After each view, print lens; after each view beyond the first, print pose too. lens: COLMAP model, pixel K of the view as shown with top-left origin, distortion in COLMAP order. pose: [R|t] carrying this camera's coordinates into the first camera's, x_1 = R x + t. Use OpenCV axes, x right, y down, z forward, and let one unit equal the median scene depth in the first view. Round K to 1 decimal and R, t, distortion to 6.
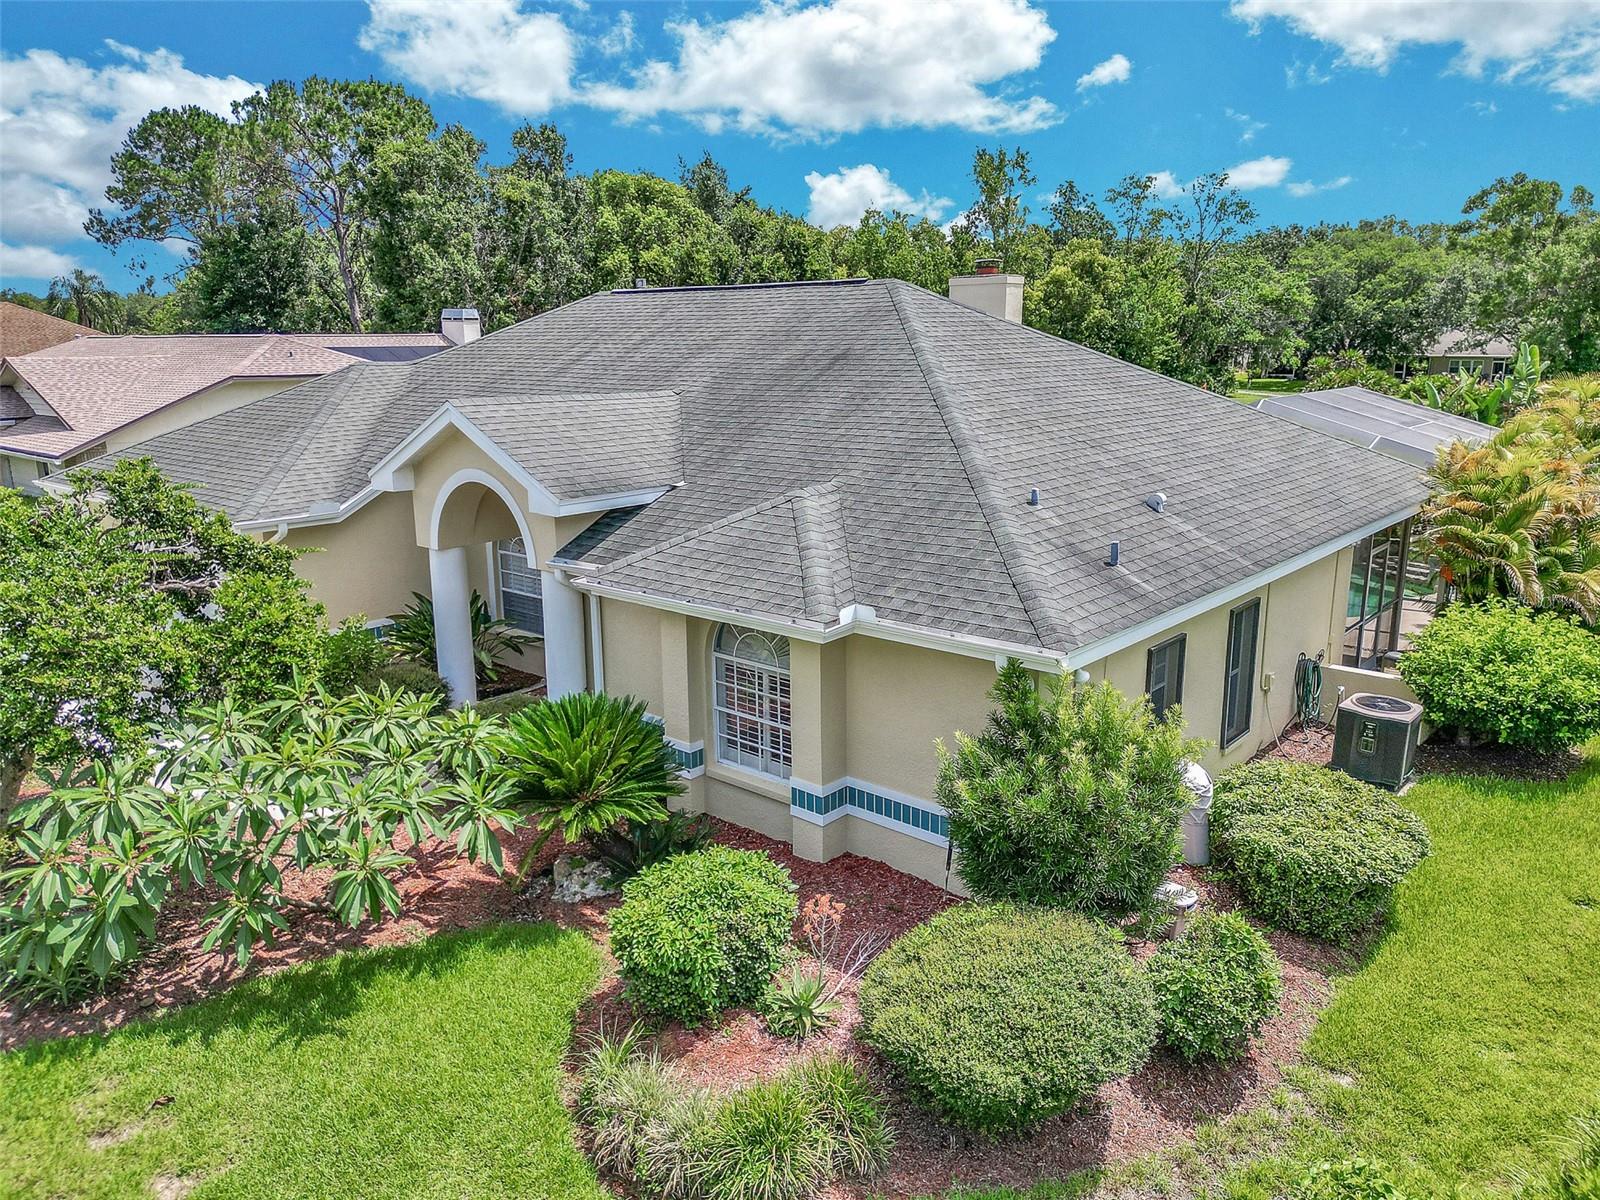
lens RADIAL K [[1142.1, 0, 805.5], [0, 1142.1, 590.2], [0, 0, 1]] dist [0.067900, -0.050184]
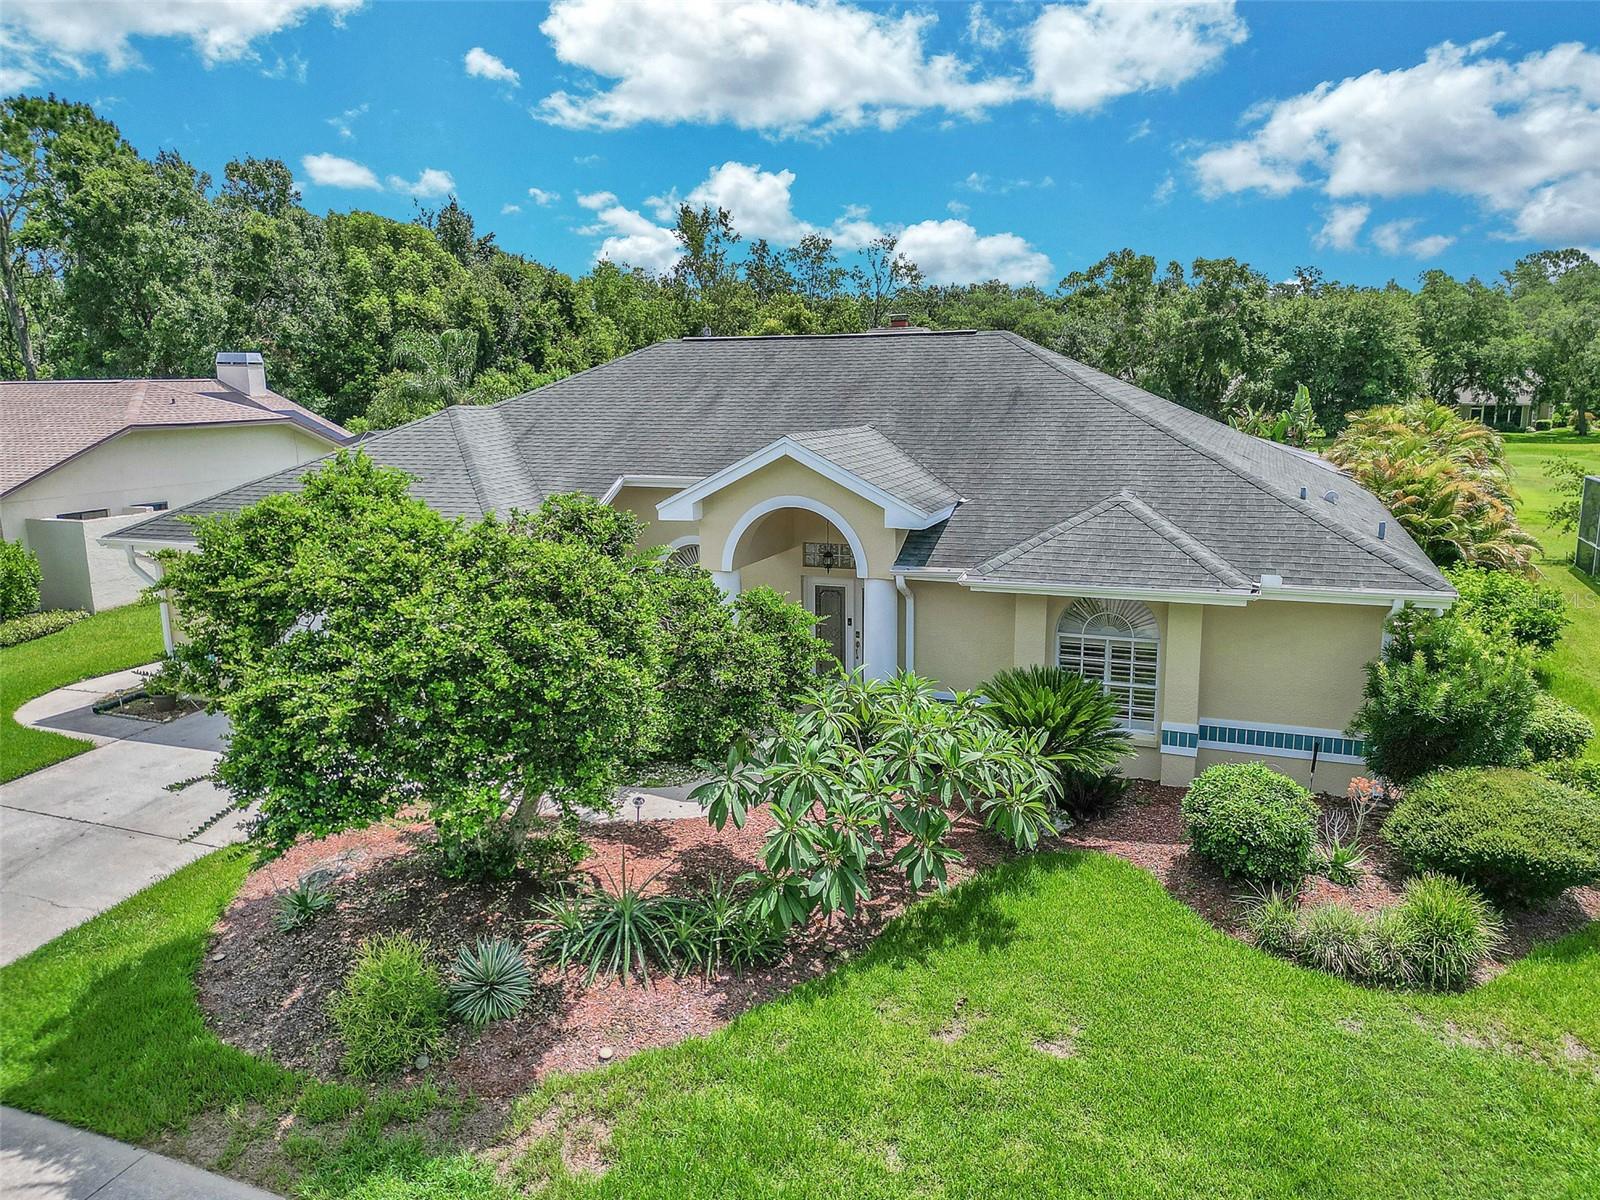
lens RADIAL K [[1133.1, 0, 800.0], [0, 1133.1, 600.0], [0, 0, 1]] dist [0.065213, -0.047840]
pose [[0.944442, -0.065398, 0.322106, -0.158332], [0.074887, 0.997045, -0.017145, 0.004271], [-0.320033, 0.040314, 0.946548, -0.013267]]
